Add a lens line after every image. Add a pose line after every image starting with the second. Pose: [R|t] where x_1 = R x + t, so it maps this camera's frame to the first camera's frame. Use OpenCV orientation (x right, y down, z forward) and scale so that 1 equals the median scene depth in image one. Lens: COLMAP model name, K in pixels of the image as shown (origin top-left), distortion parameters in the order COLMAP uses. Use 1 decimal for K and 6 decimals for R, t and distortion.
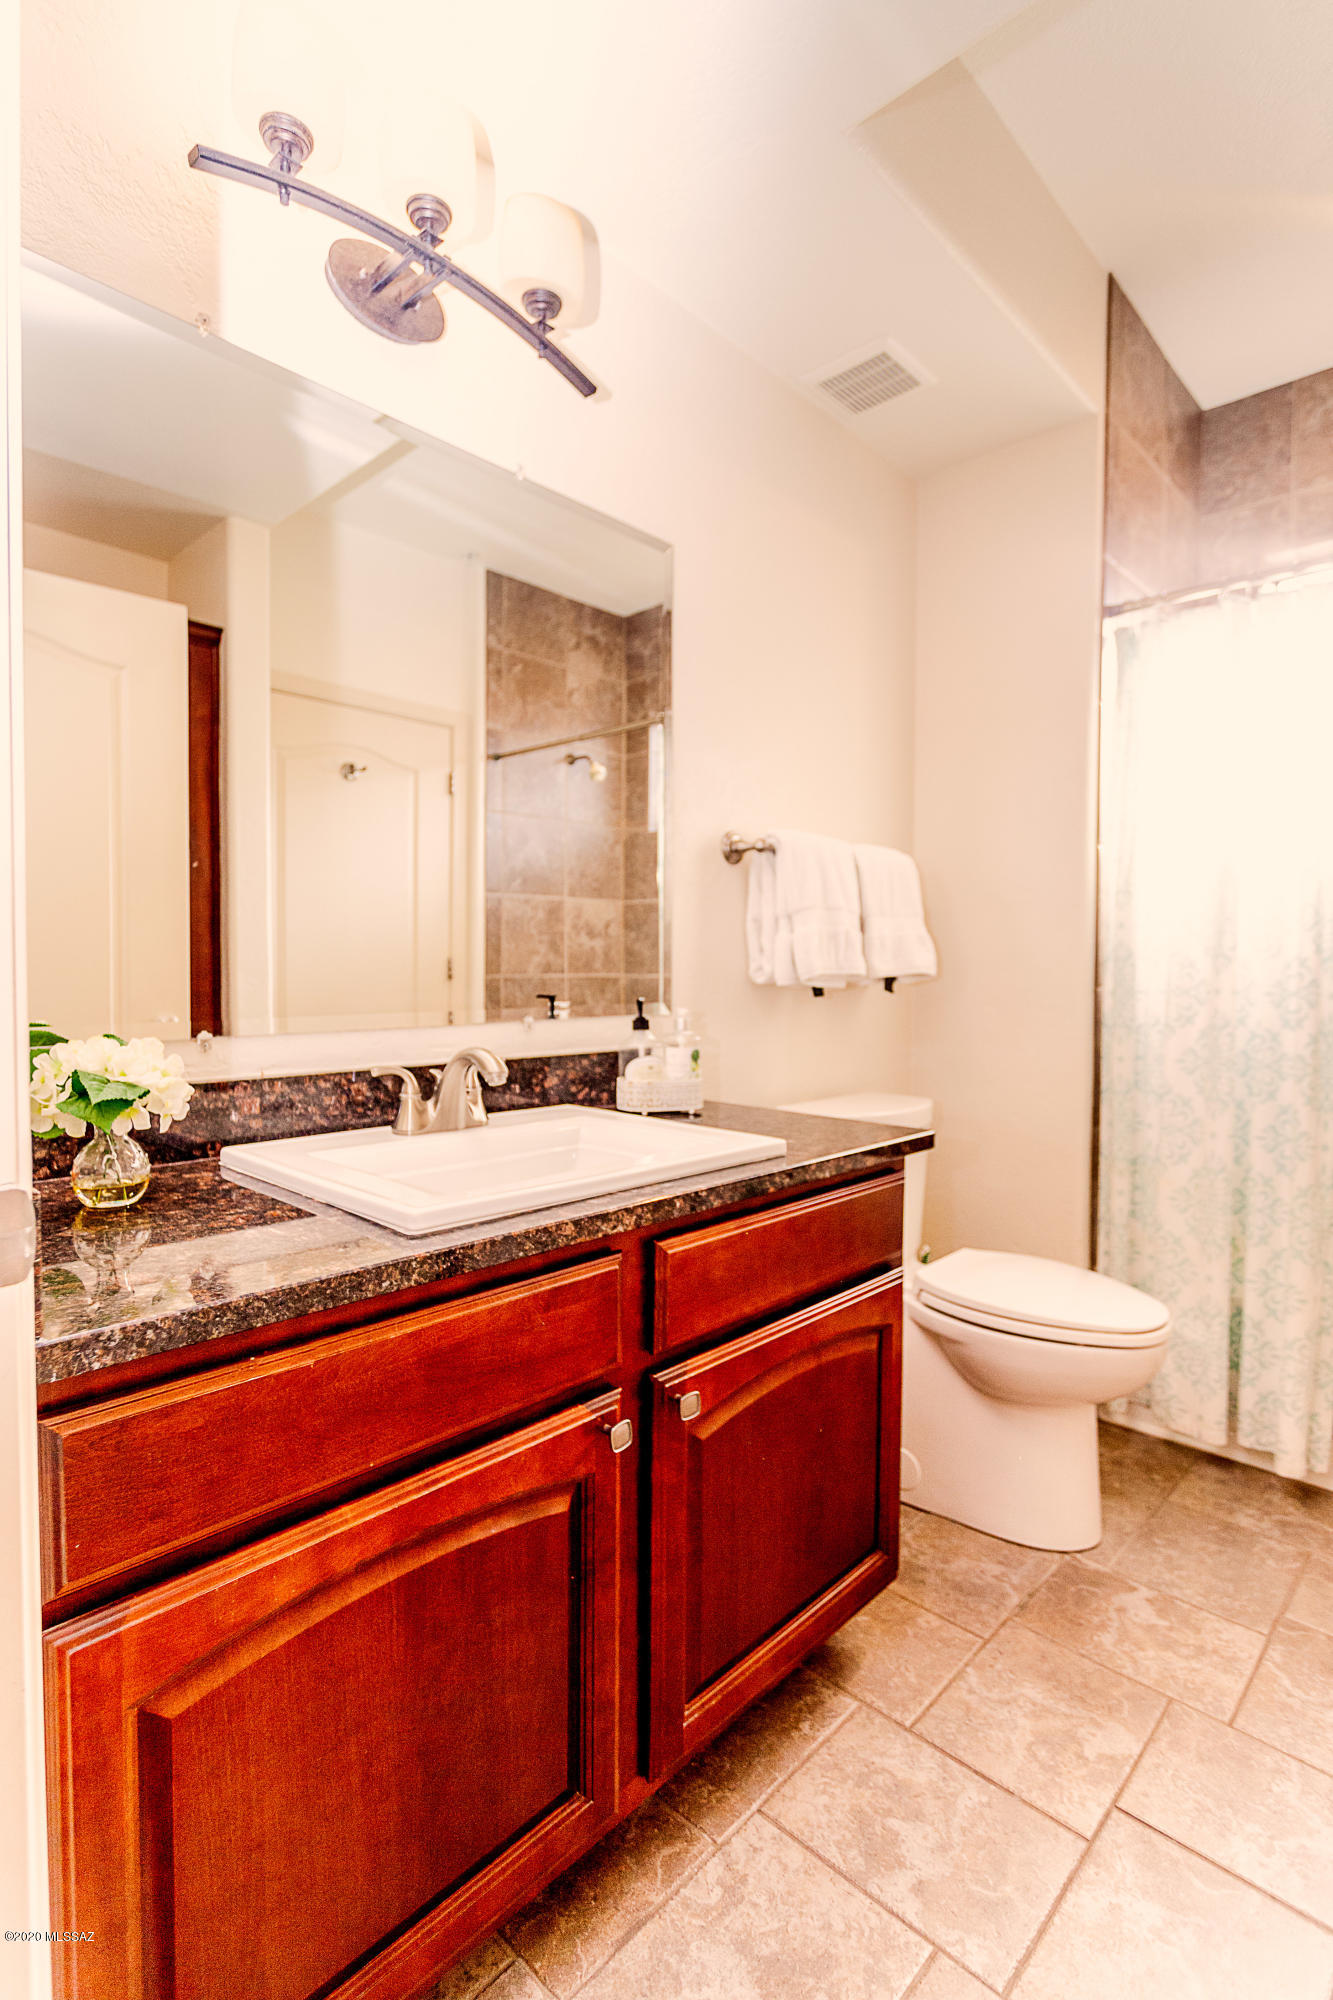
lens RADIAL K [[990.5, 0, 656.1], [0, 990.5, 1017.7], [0, 0, 1]] dist [-0.000367, -0.000494]
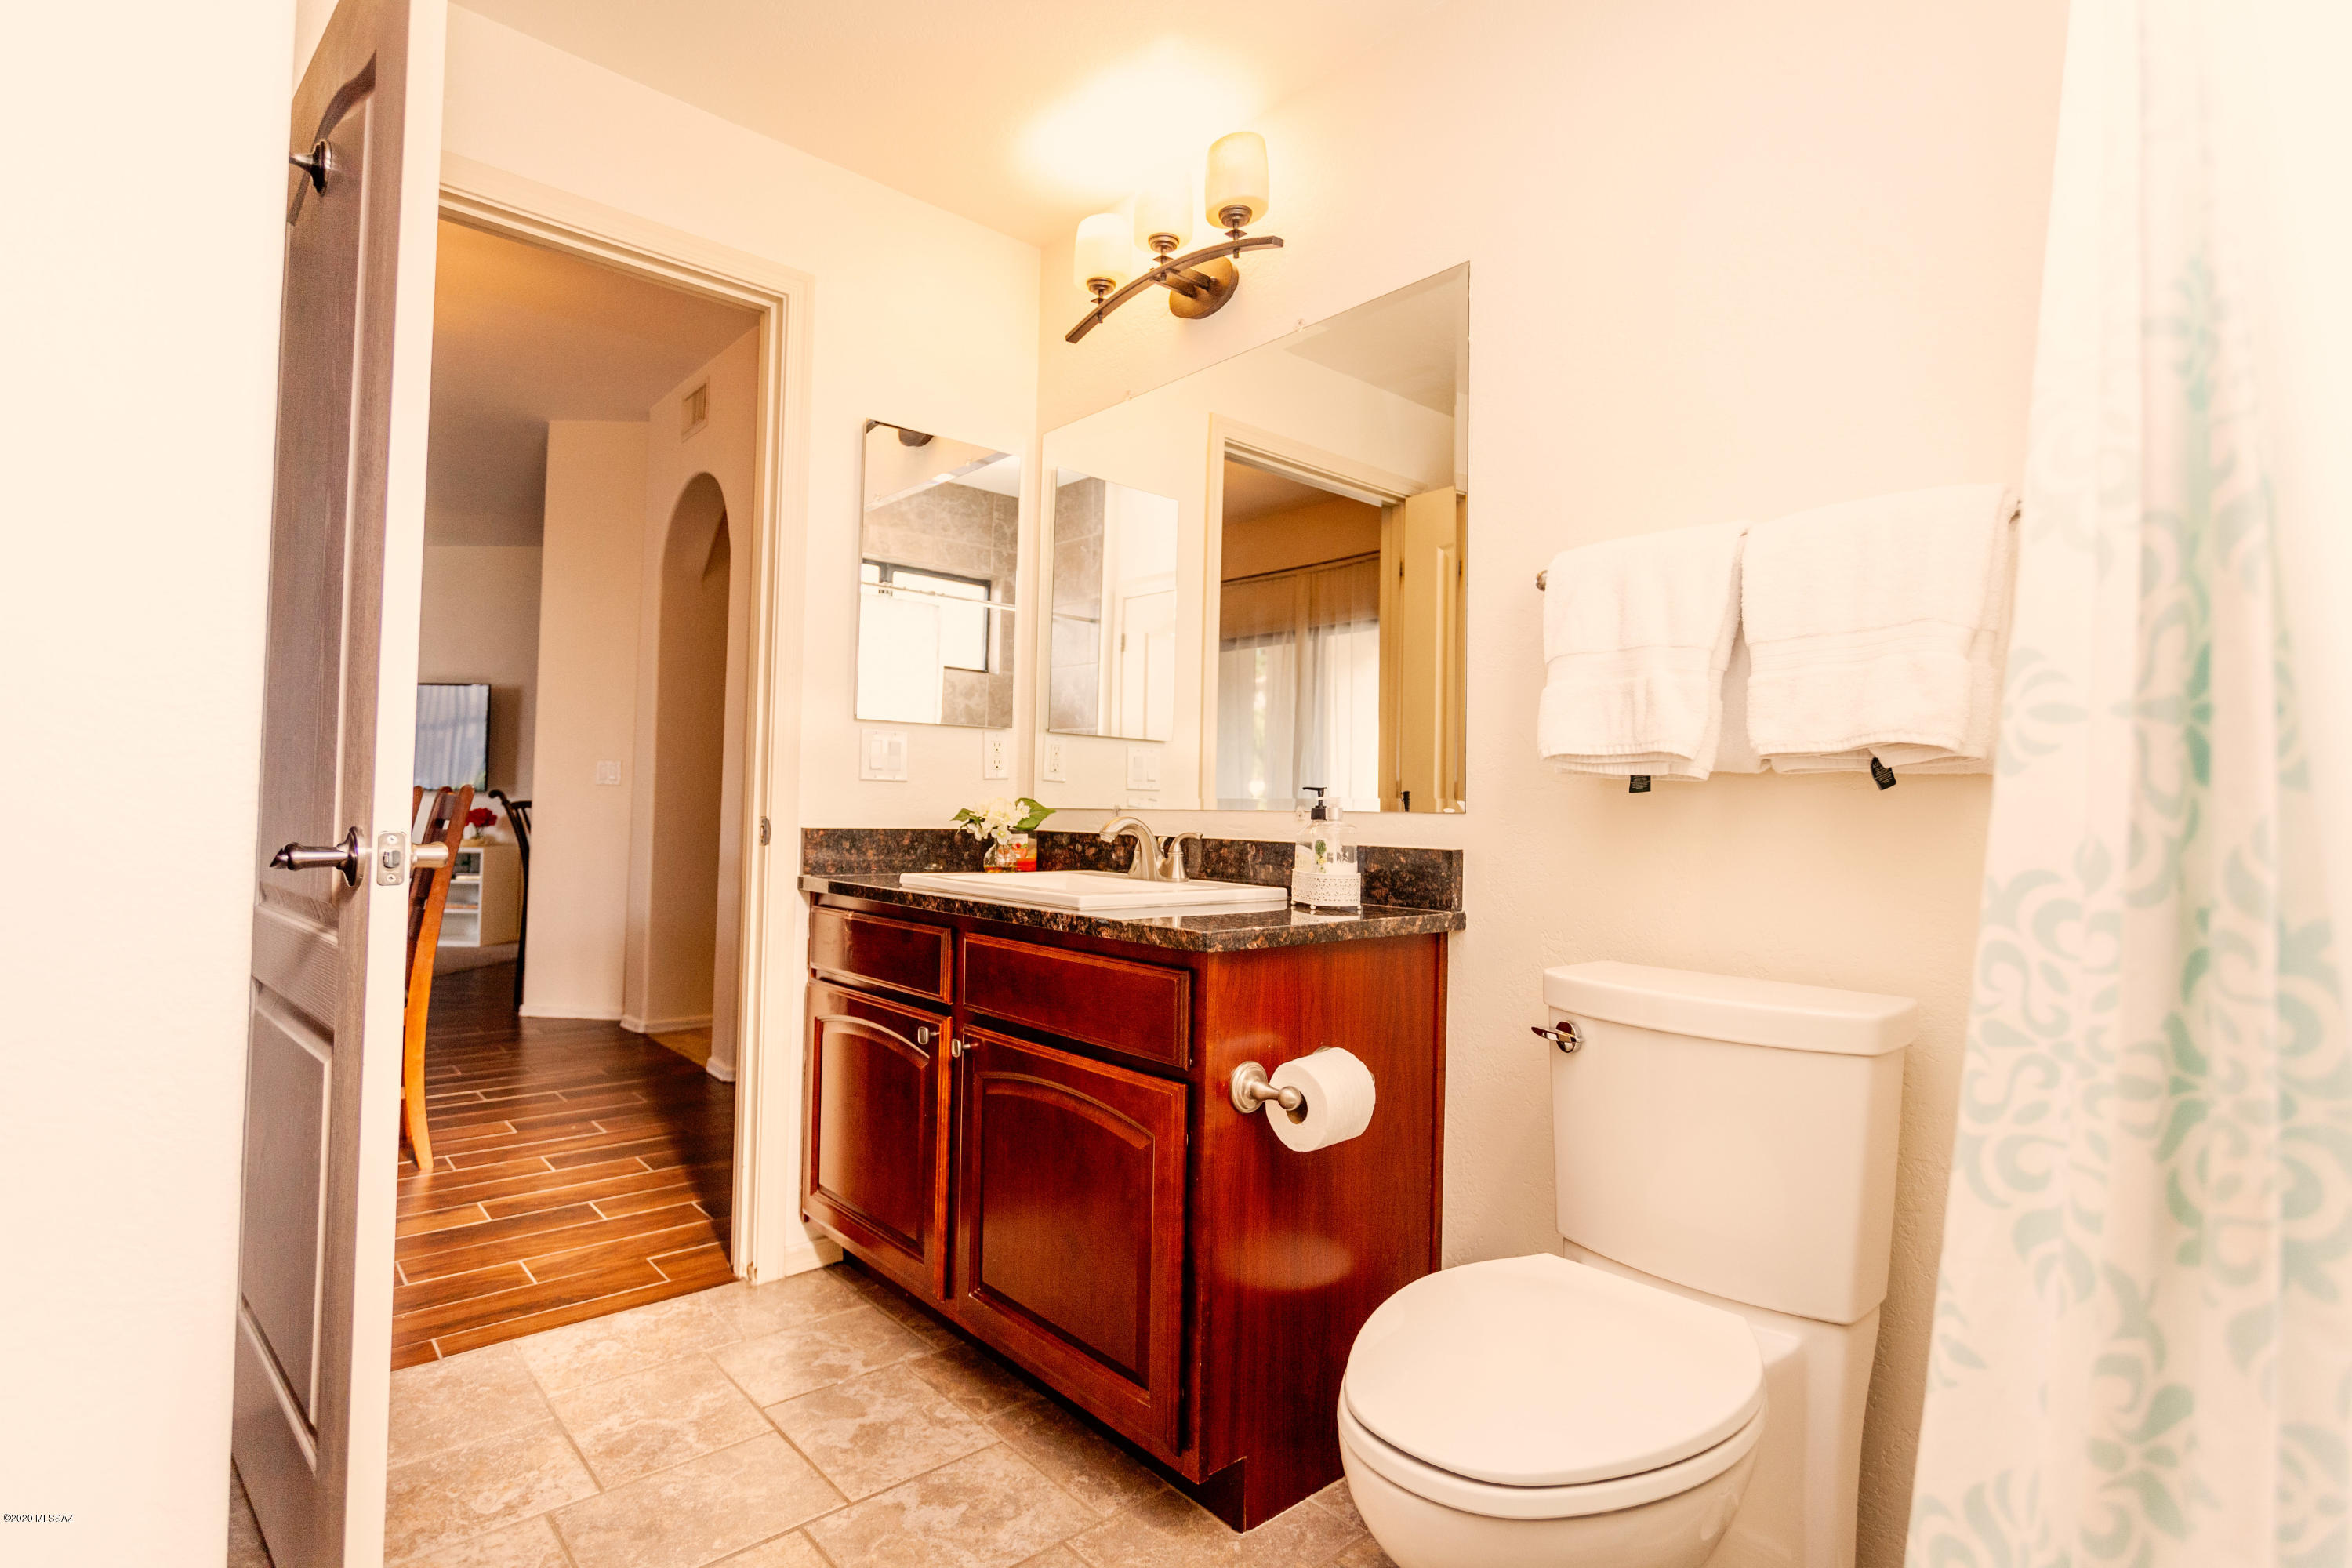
lens RADIAL K [[1164.8, 0, 1168.6], [0, 1164.8, 770.1], [0, 0, 1]] dist [-0.000367, -0.000494]
pose [[-0.112704, -0.050007, -0.992369, 1.614408], [-0.069146, 0.996706, -0.042372, 0.029932], [0.991220, 0.063843, -0.115791, 1.382279]]
